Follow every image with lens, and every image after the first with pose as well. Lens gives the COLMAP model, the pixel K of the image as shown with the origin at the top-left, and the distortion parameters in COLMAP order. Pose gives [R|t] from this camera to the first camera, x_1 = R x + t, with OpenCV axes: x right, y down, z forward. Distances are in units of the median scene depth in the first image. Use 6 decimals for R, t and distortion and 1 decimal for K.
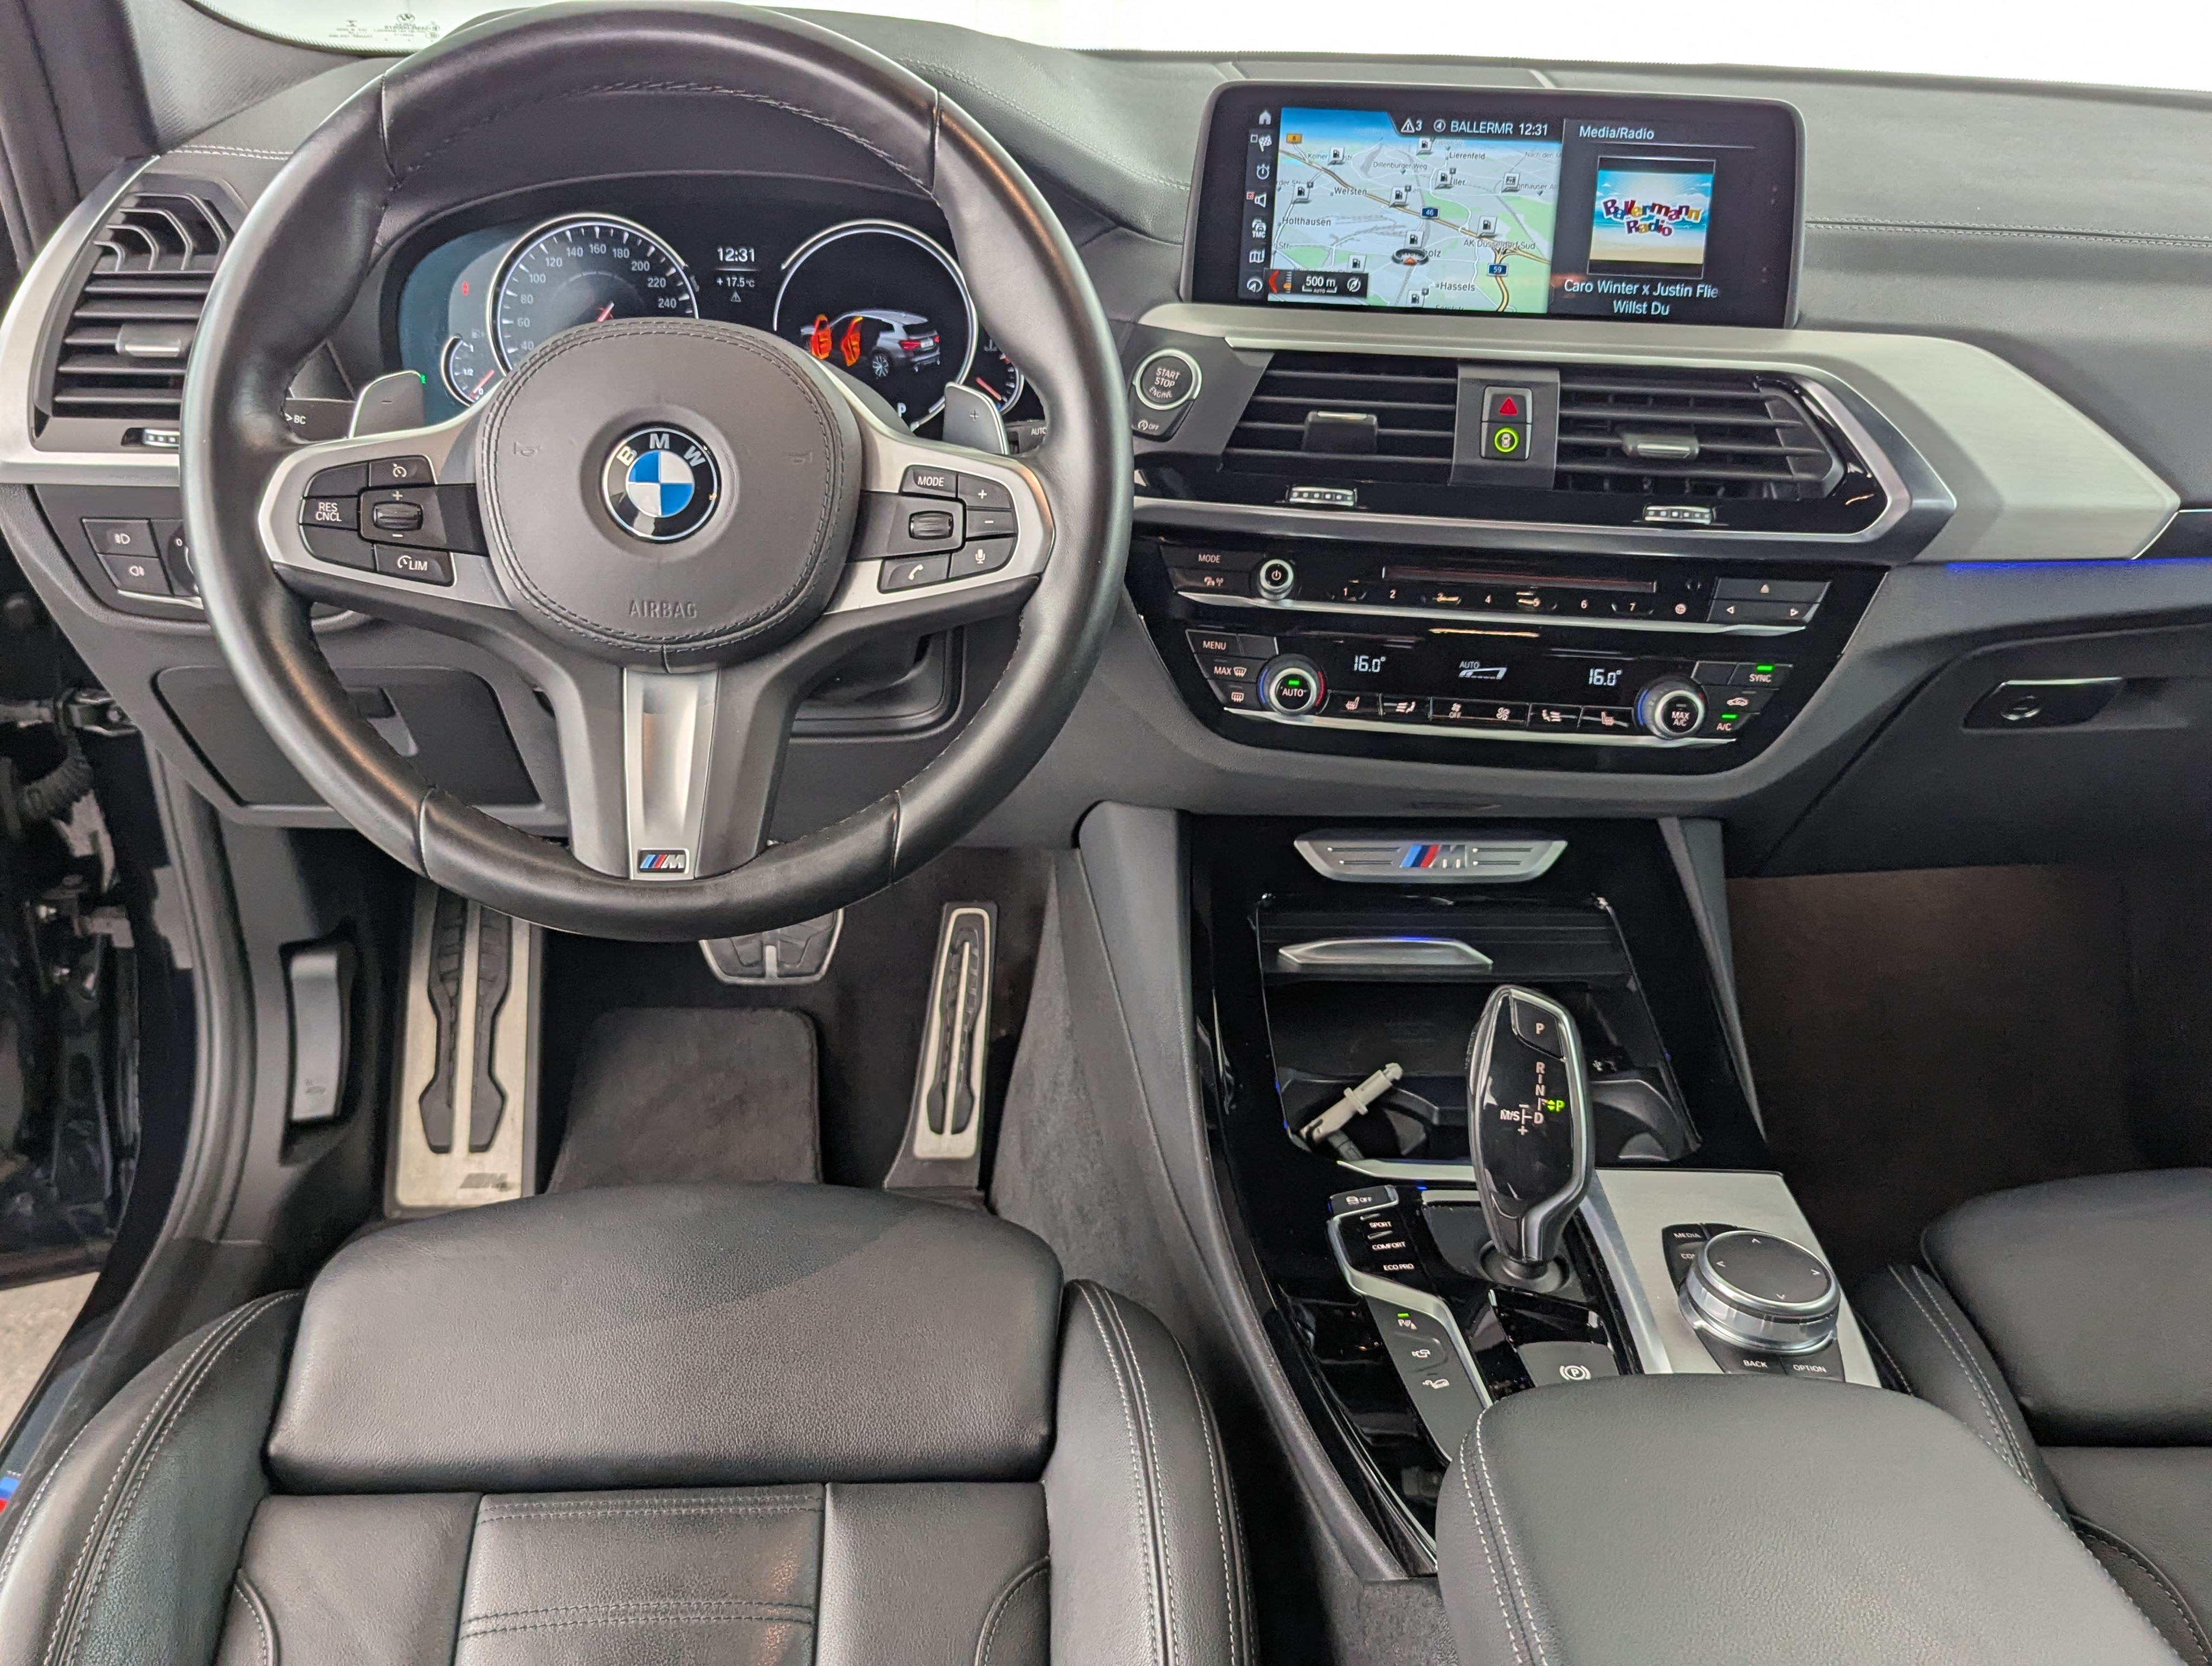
lens RADIAL K [[2002.2, 0, 1096.5], [0, 2002.2, 843.0], [0, 0, 1]] dist [0.018309, 0.000000]
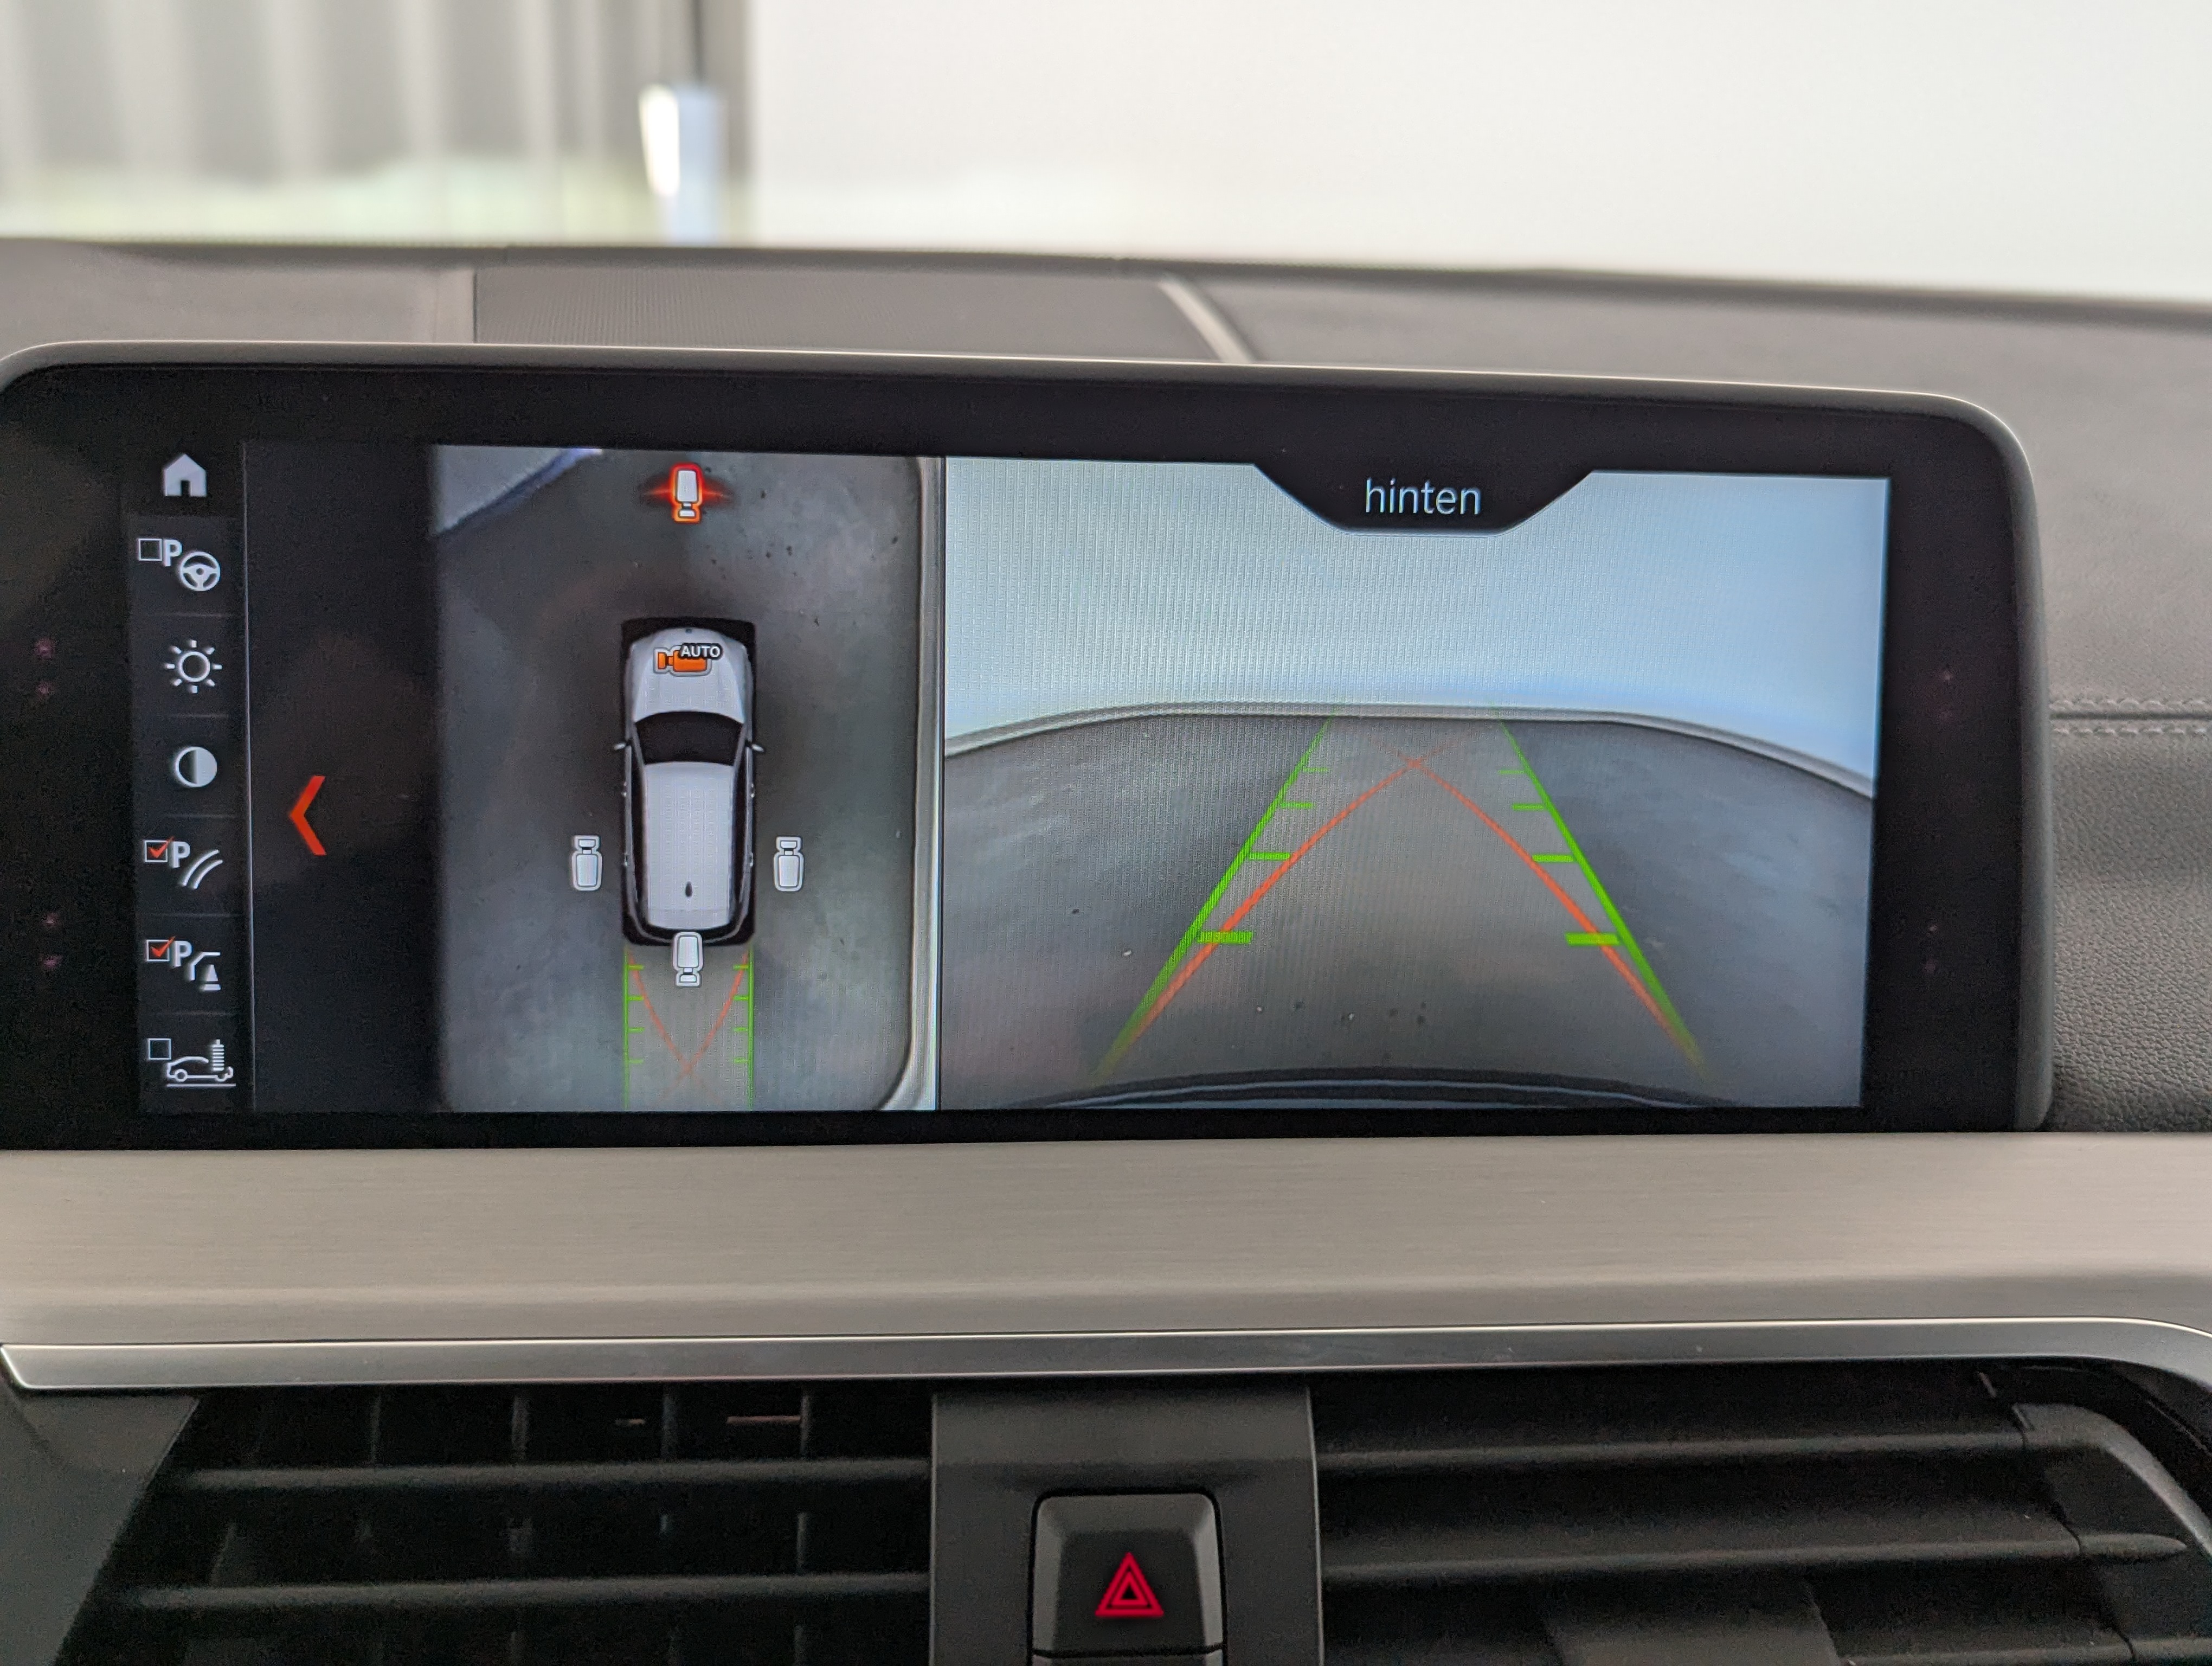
lens RADIAL K [[2002.2, 0, 1178.2], [0, 2002.2, 857.4], [0, 0, 1]] dist [0.018309, 0.000000]
pose [[0.983820, -0.058895, 0.169203, 0.170975], [0.072904, 0.994299, -0.077807, -0.283897], [-0.163656, 0.088884, 0.982505, 0.727315]]
